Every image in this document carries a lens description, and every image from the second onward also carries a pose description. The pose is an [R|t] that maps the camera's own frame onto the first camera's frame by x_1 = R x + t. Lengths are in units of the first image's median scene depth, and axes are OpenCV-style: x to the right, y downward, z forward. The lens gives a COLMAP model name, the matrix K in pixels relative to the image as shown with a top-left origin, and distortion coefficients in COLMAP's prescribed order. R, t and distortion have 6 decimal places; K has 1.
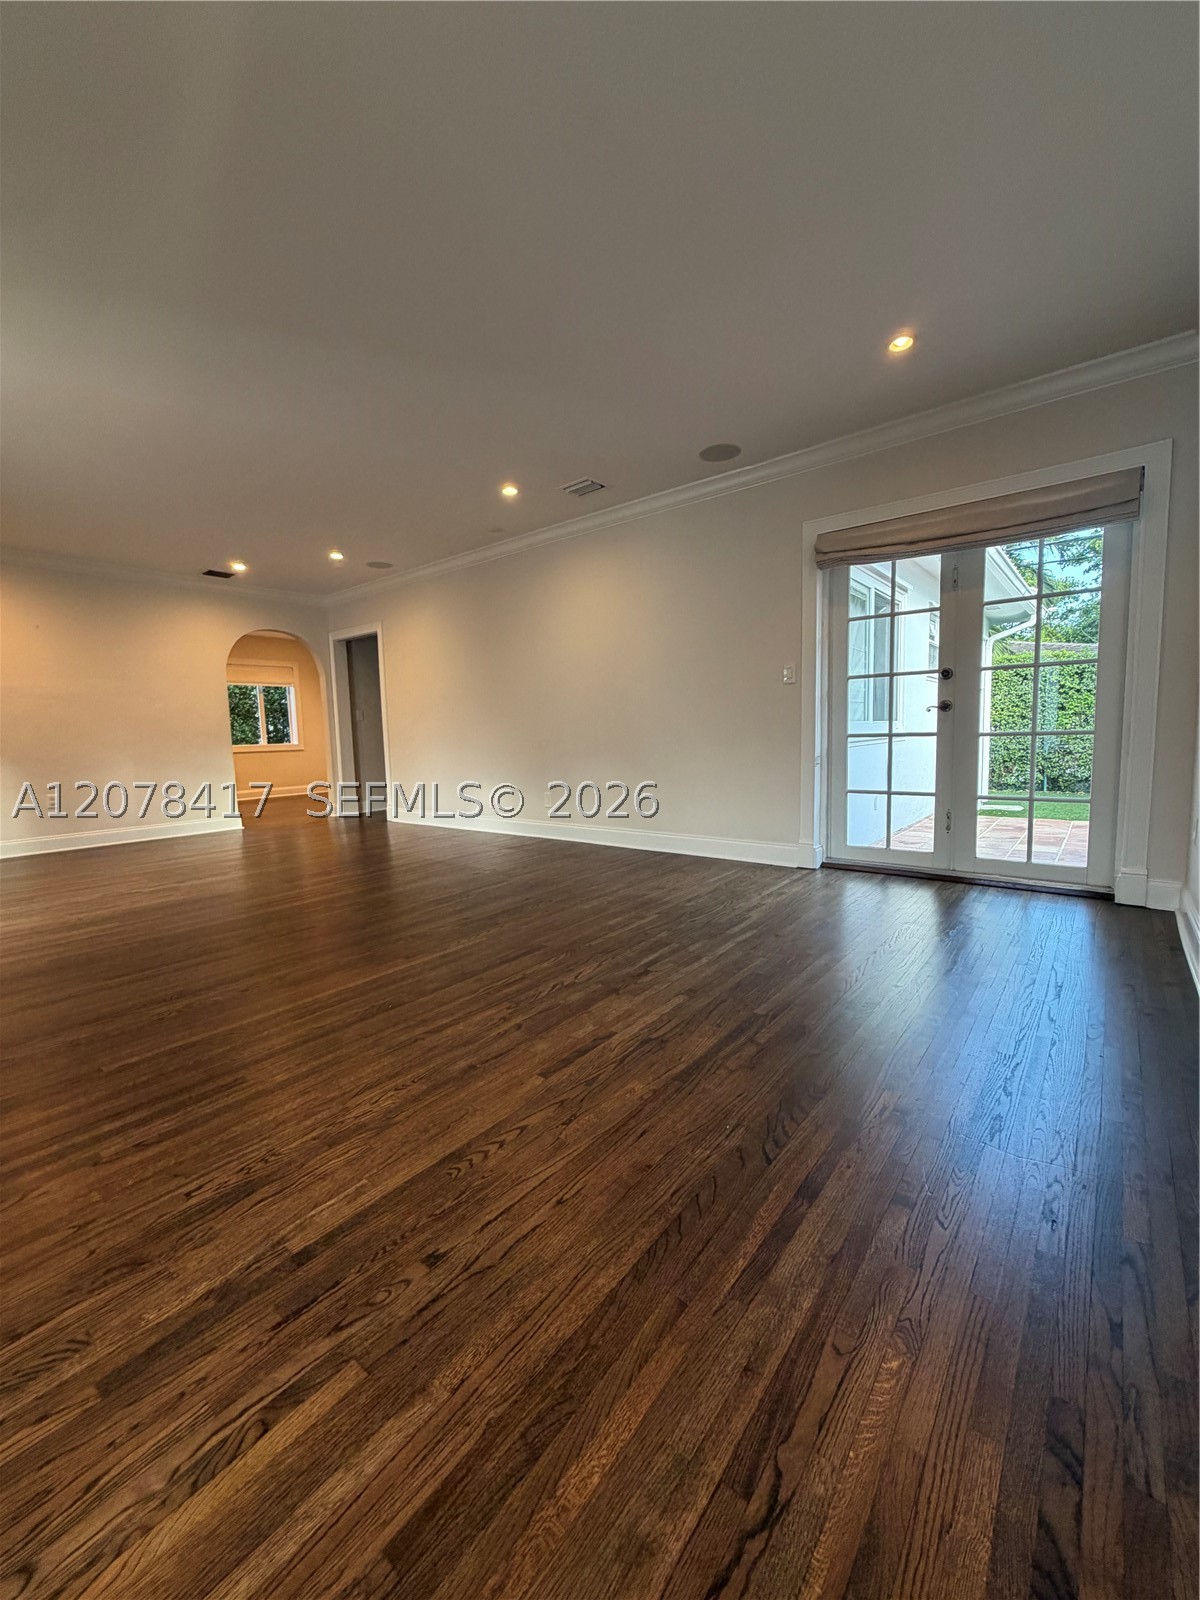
lens RADIAL K [[635.7, 0, 601.1], [0, 635.7, 801.4], [0, 0, 1]] dist [-0.006988, -0.000038]
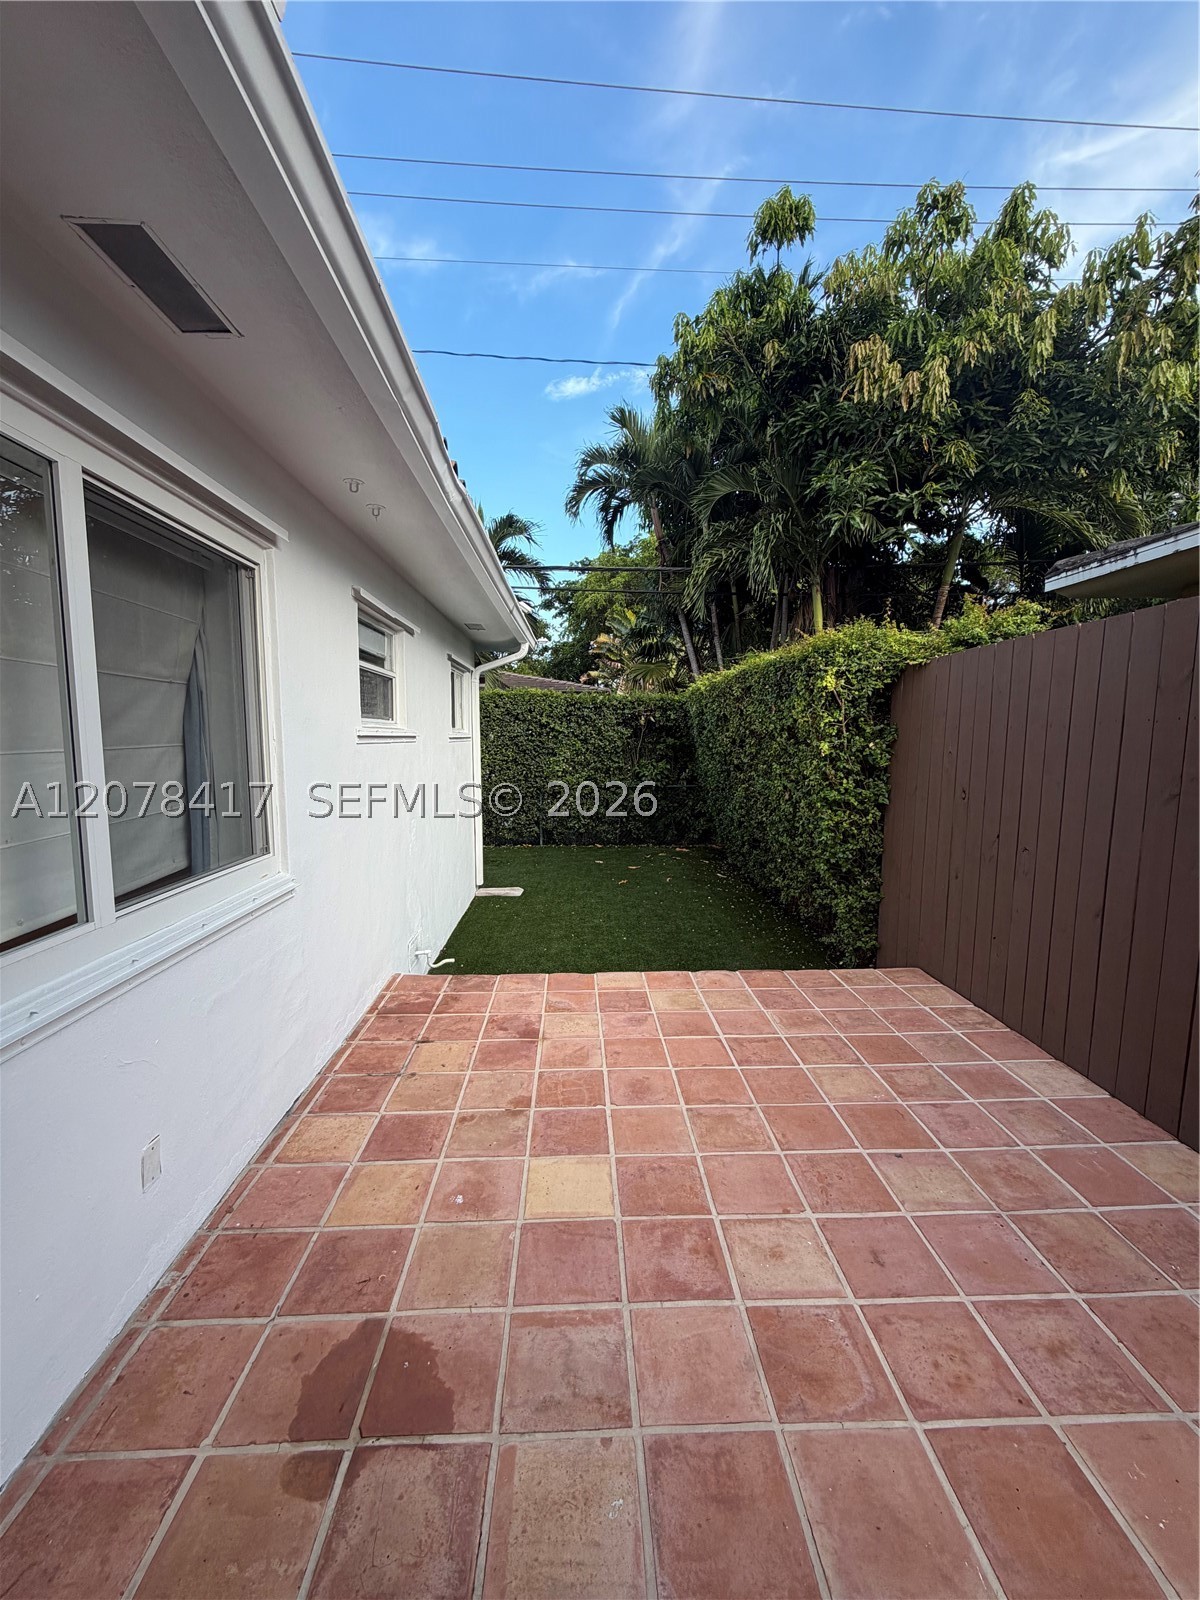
lens RADIAL K [[635.7, 0, 600.8], [0, 635.7, 802.6], [0, 0, 1]] dist [-0.006988, -0.000038]
pose [[0.752216, -0.038340, 0.657800, 0.070344], [0.048458, 0.998821, 0.002803, -0.029447], [-0.657133, 0.029767, 0.753187, 0.106663]]
